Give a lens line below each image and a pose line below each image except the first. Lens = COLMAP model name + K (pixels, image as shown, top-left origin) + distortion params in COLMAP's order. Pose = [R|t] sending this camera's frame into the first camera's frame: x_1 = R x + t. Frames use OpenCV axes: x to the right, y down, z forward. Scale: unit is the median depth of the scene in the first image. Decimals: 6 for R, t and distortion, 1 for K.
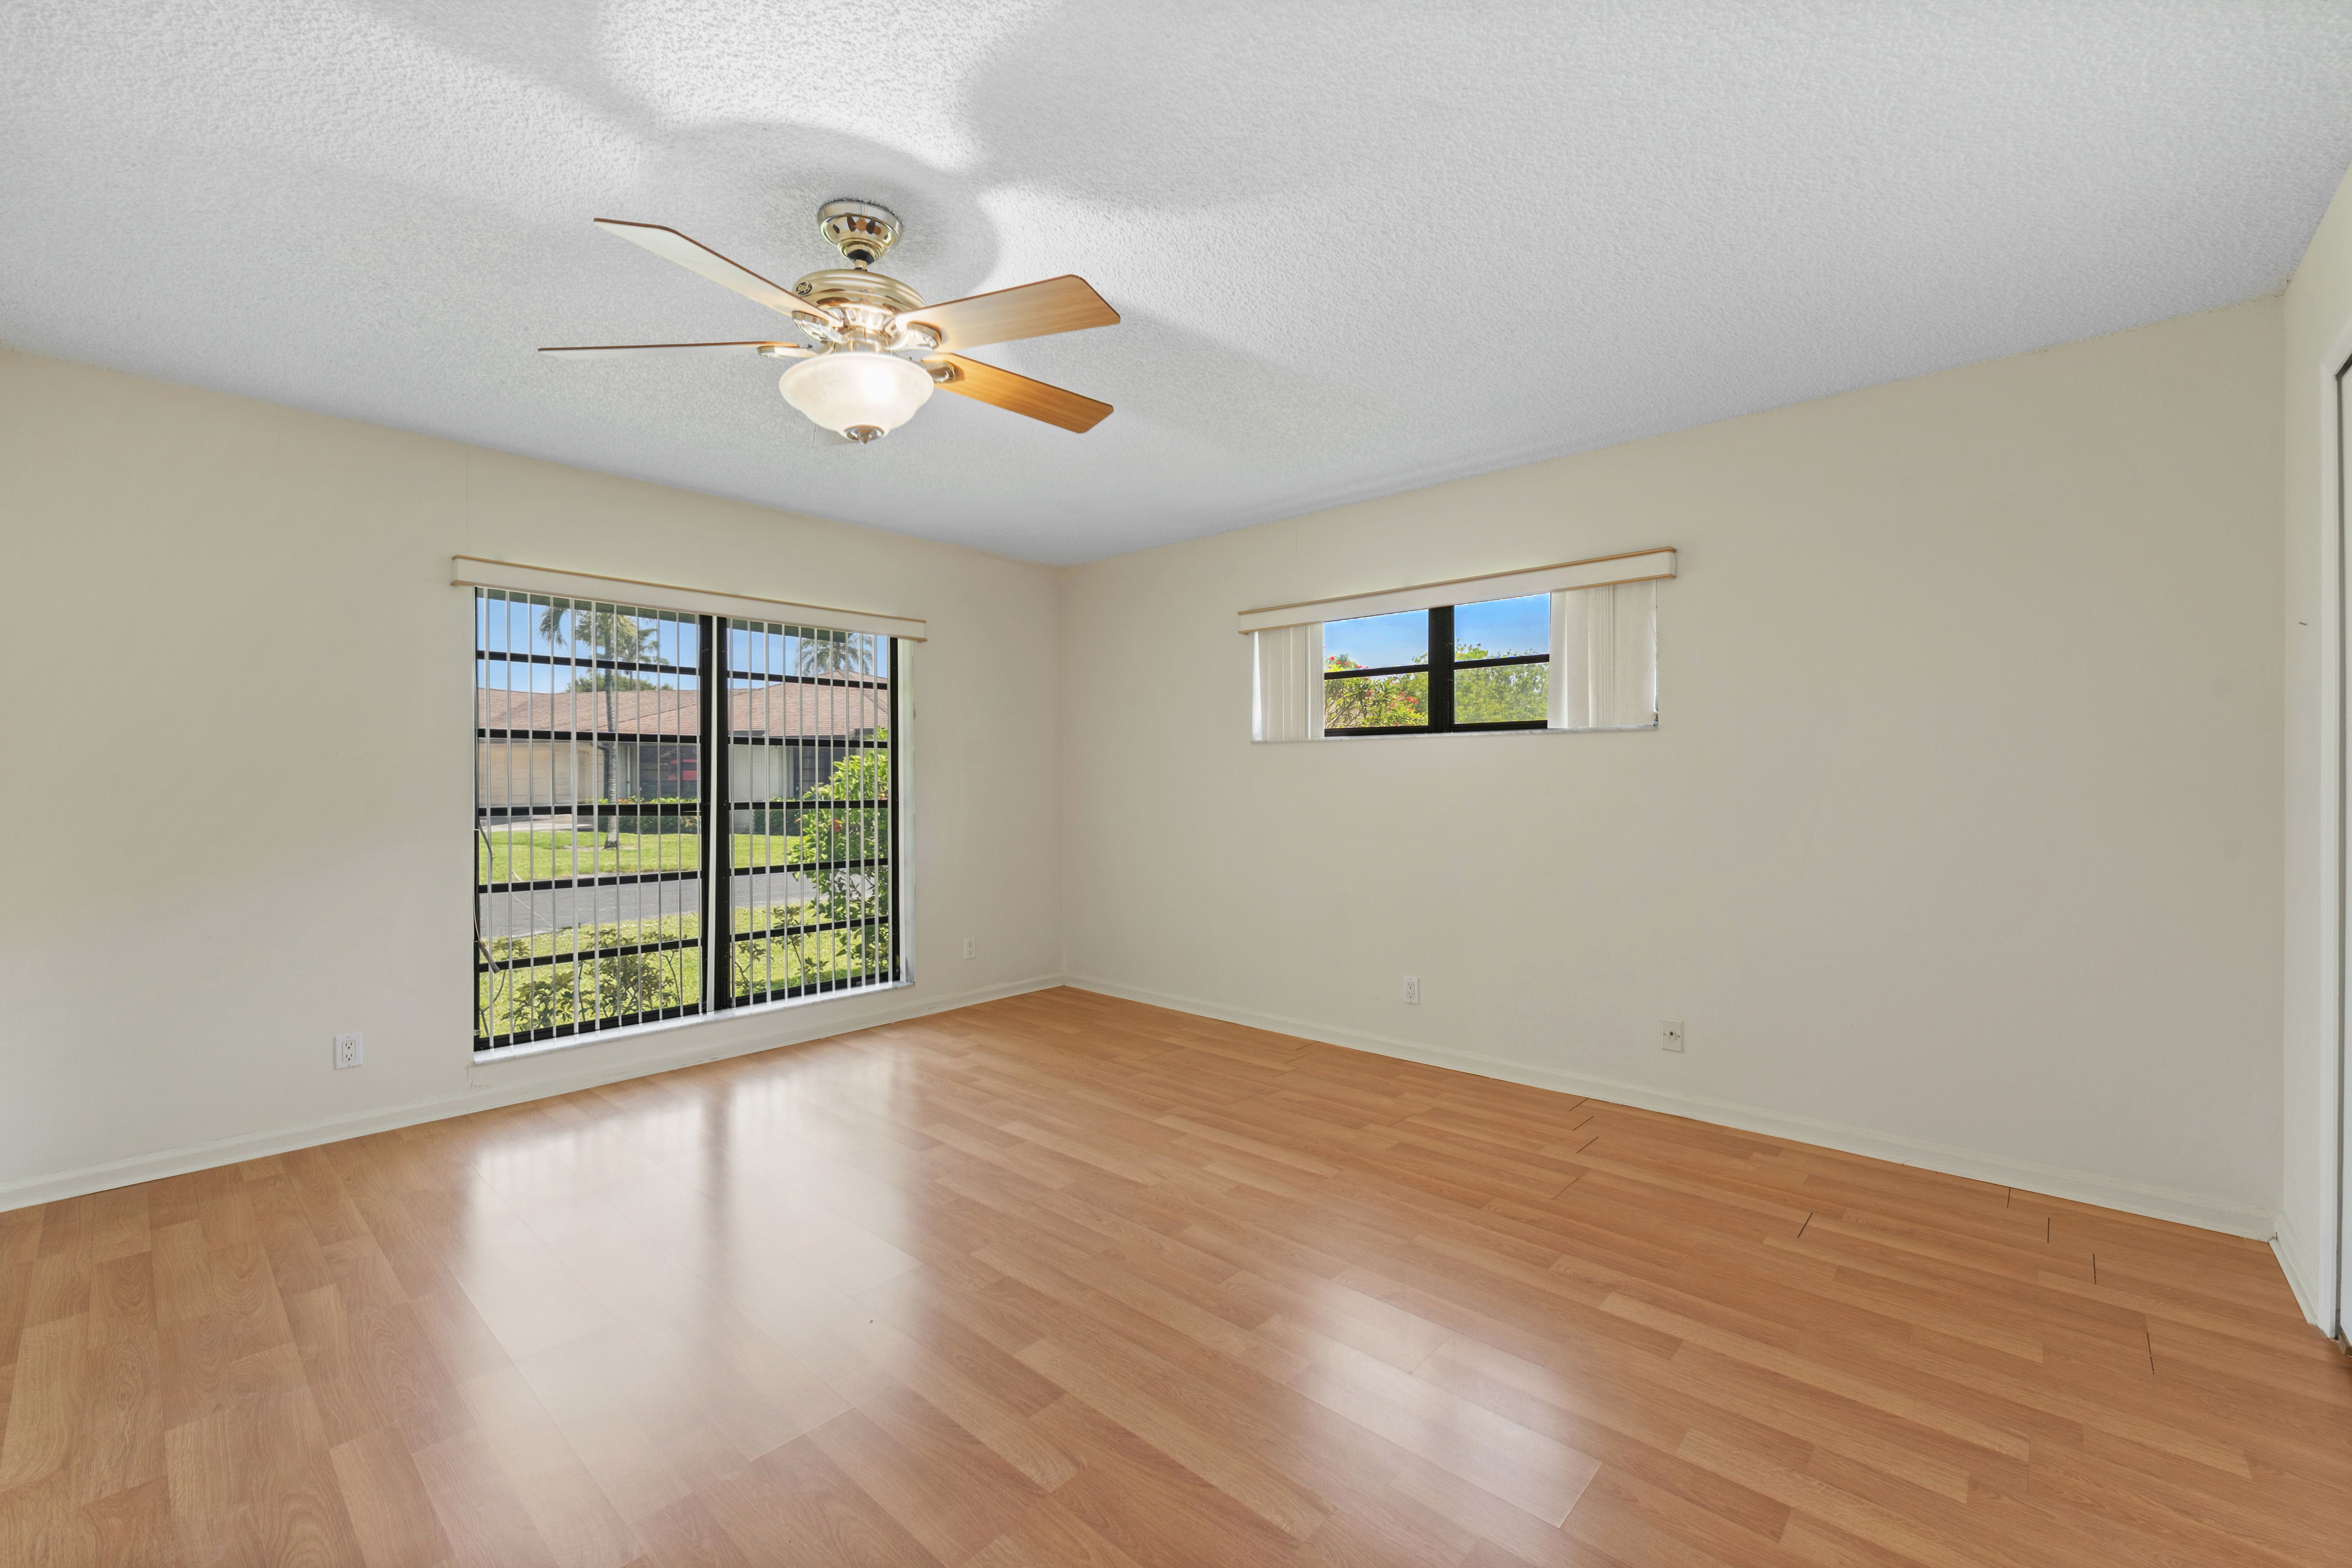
lens RADIAL K [[958.6, 0, 1182.3], [0, 958.6, 768.2], [0, 0, 1]] dist [-0.003304, 0.000157]
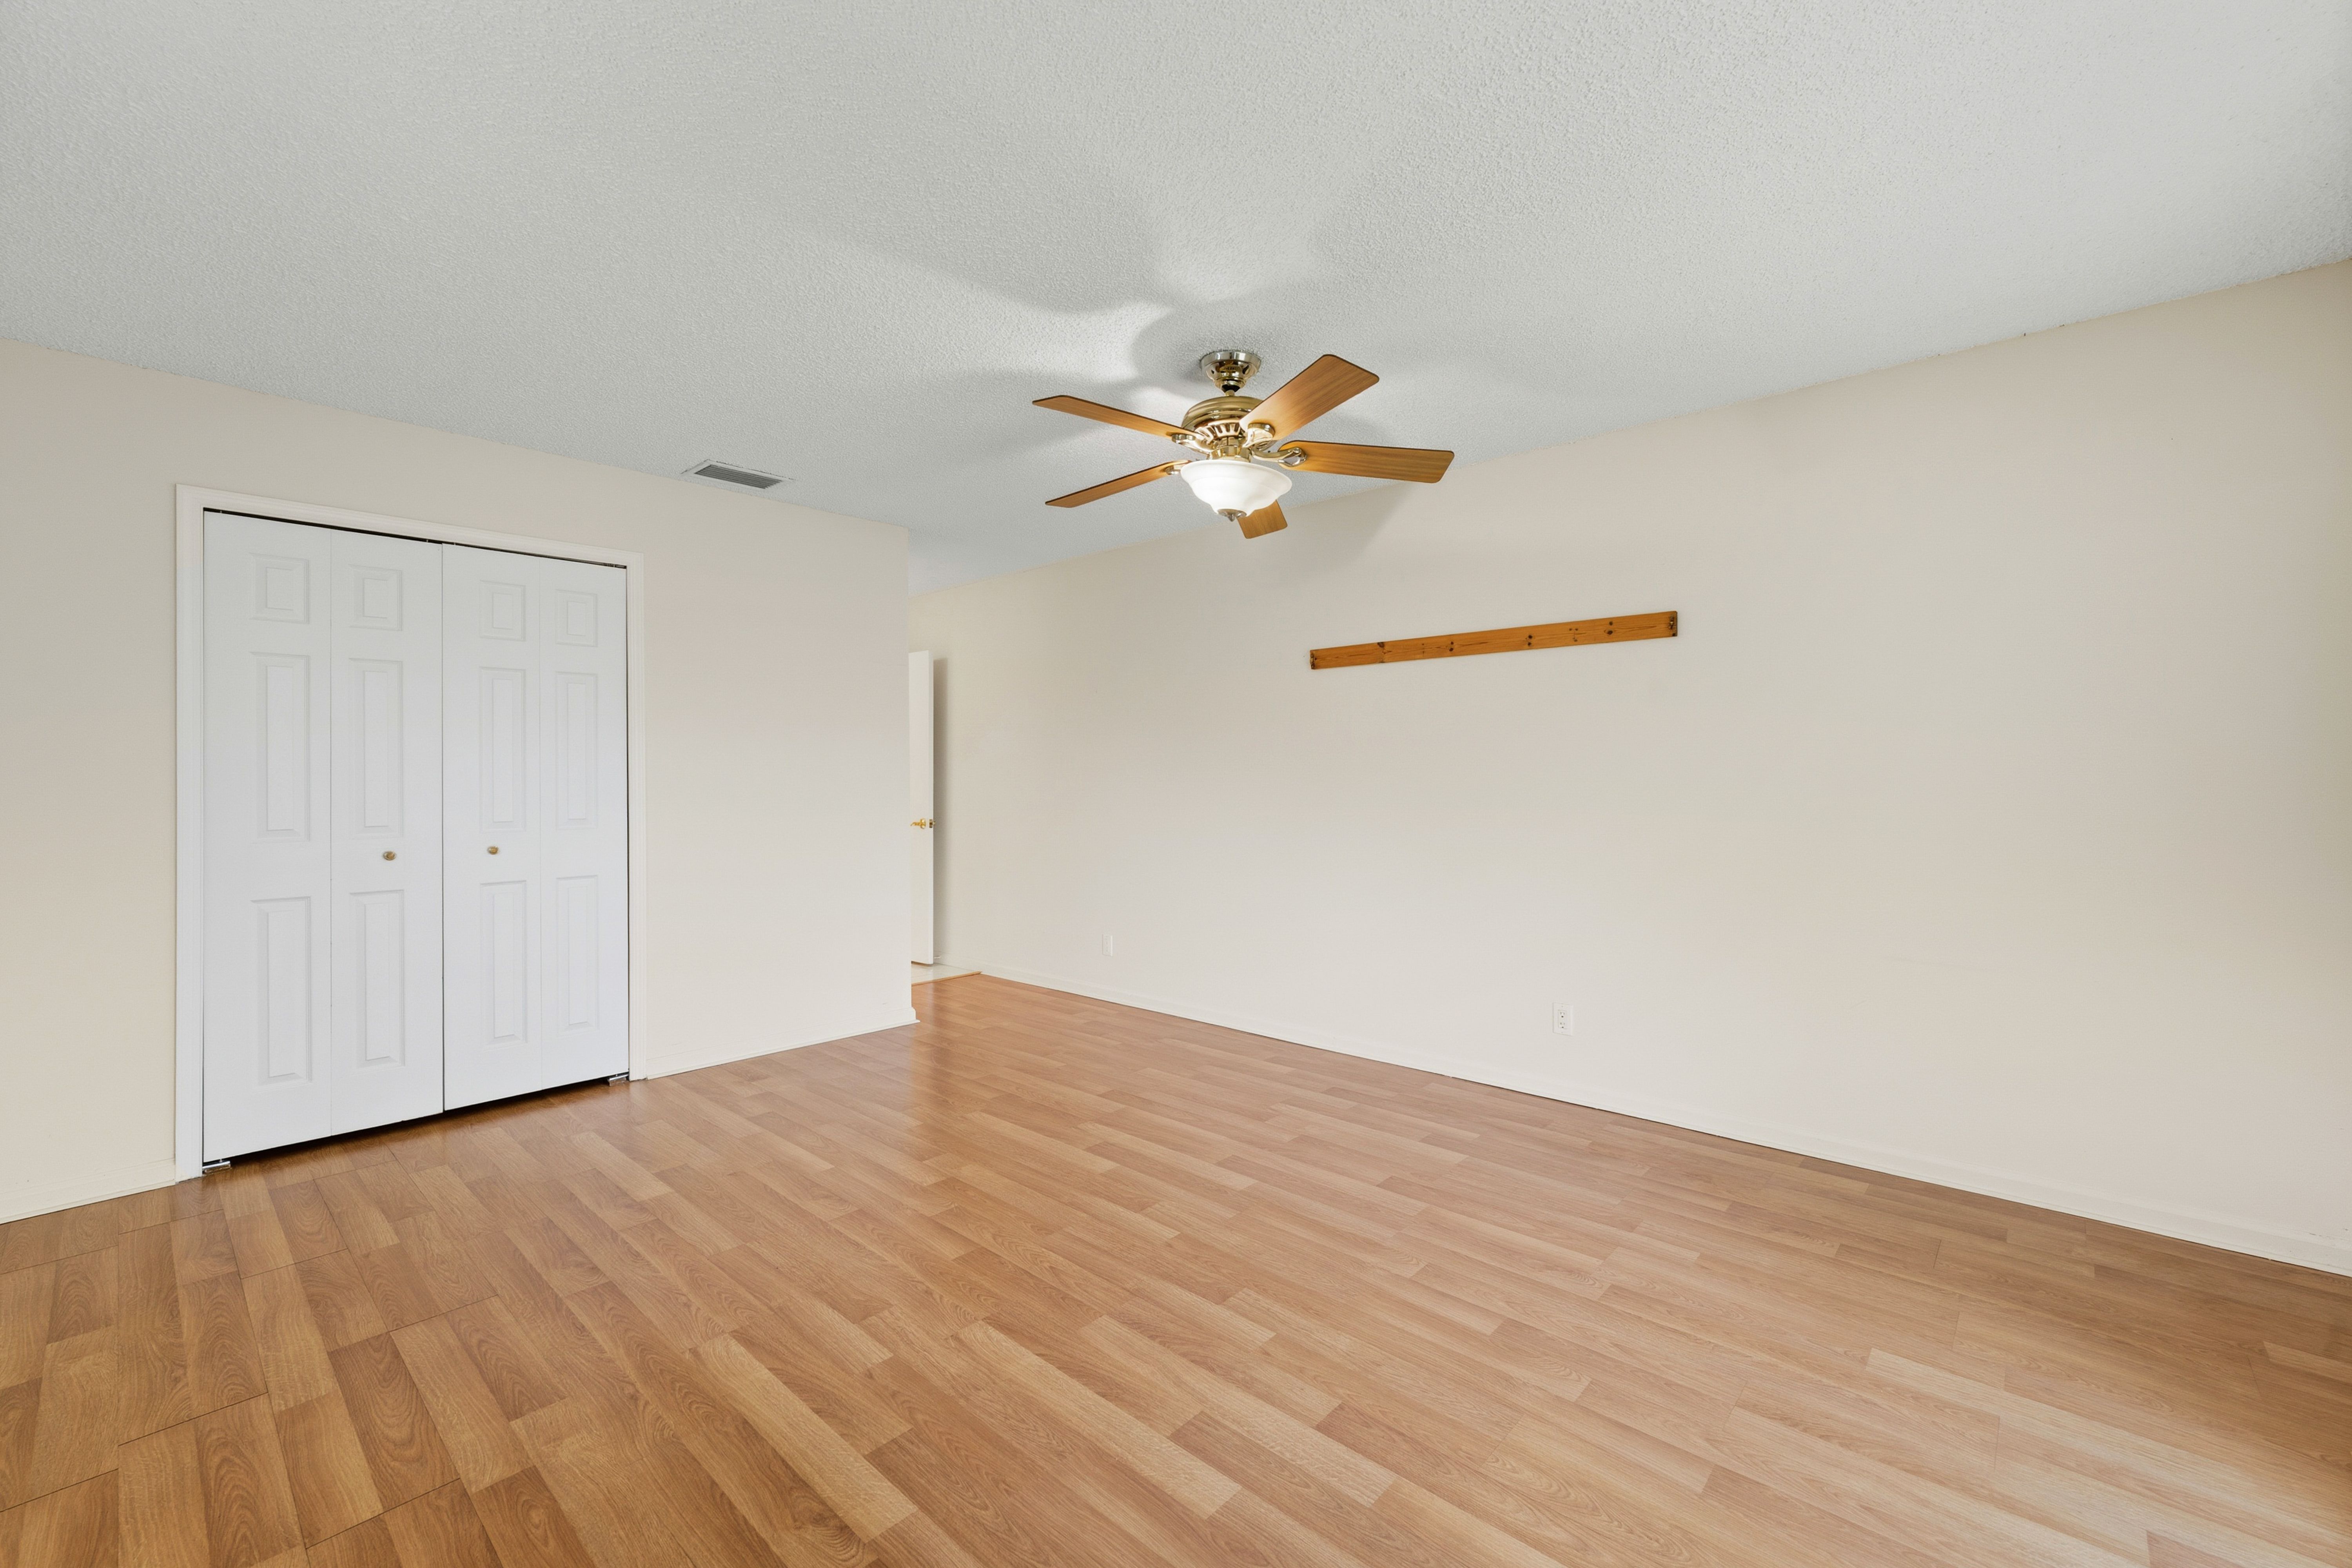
lens RADIAL K [[958.6, 0, 1183.3], [0, 958.6, 778.2], [0, 0, 1]] dist [-0.003304, 0.000157]
pose [[-0.999956, 0.009301, -0.001550, -0.196240], [0.009306, 0.999951, -0.003255, 0.014543], [0.001520, -0.003270, -0.999993, 1.758421]]
